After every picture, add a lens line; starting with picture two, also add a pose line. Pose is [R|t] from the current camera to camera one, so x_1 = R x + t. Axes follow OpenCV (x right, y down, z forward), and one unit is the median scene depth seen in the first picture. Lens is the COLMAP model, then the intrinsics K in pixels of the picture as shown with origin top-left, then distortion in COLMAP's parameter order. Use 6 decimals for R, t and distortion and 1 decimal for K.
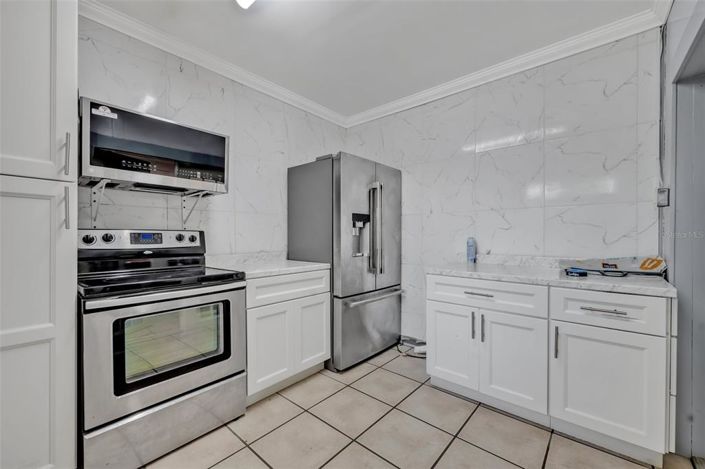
lens RADIAL K [[283.0, 0, 355.5], [0, 283.0, 237.7], [0, 0, 1]] dist [0.000705, 0.000024]
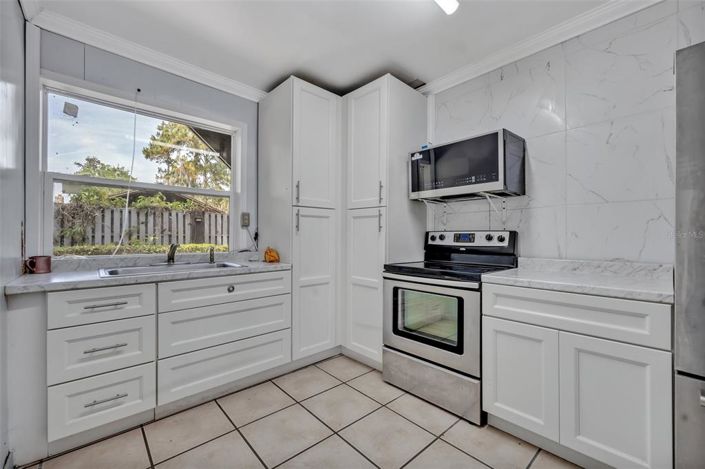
lens RADIAL K [[288.8, 0, 352.5], [0, 288.8, 234.5], [0, 0, 1]] dist [0.000082, -0.000100]
pose [[-0.119873, -0.007355, -0.992762, 0.611679], [-0.009277, 0.999937, -0.006288, 0.000335], [0.992746, 0.008456, -0.119934, 0.696301]]
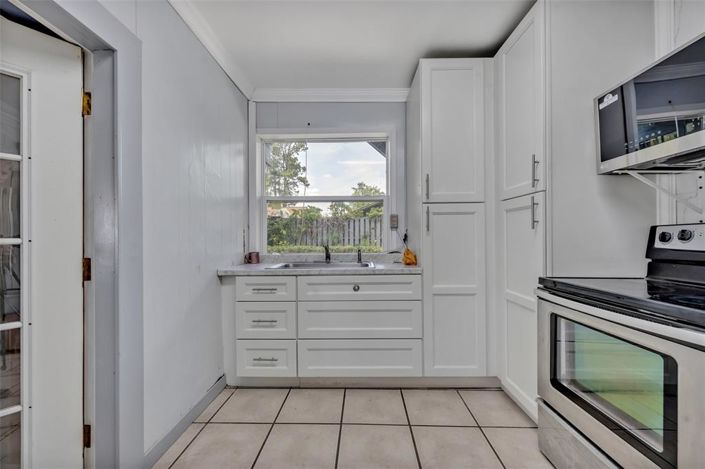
lens RADIAL K [[283.0, 0, 355.5], [0, 283.0, 237.7], [0, 0, 1]] dist [0.000705, 0.000024]
pose [[-0.771319, 0.000772, -0.636448, 0.287932], [0.002266, 0.999996, -0.001532, 0.005770], [0.636444, -0.002624, -0.771318, 0.983209]]
